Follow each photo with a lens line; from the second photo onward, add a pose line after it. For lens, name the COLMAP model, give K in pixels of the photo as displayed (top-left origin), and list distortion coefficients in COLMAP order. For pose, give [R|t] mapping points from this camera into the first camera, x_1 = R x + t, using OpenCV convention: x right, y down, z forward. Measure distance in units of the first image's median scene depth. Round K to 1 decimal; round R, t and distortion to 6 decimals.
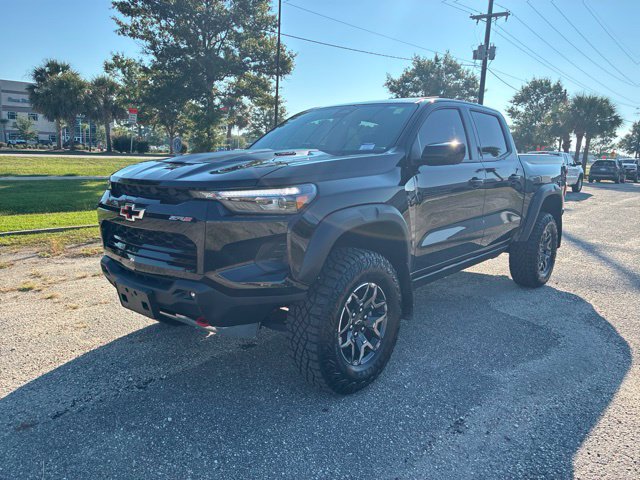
lens RADIAL K [[482.6, 0, 328.6], [0, 482.6, 239.1], [0, 0, 1]] dist [0.038806, -0.055579]
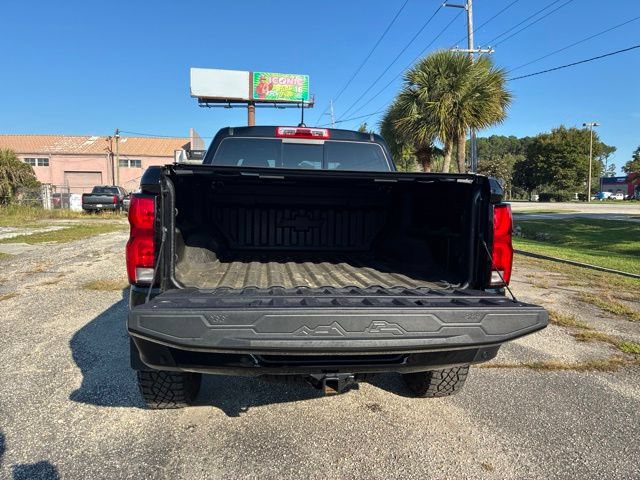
lens RADIAL K [[482.6, 0, 328.6], [0, 482.6, 239.1], [0, 0, 1]] dist [0.038806, -0.055579]
pose [[-0.670817, 0.023305, -0.741257, 0.935124], [-0.155739, 0.972792, 0.171524, -0.285623], [0.725086, 0.230504, -0.648936, 1.905878]]
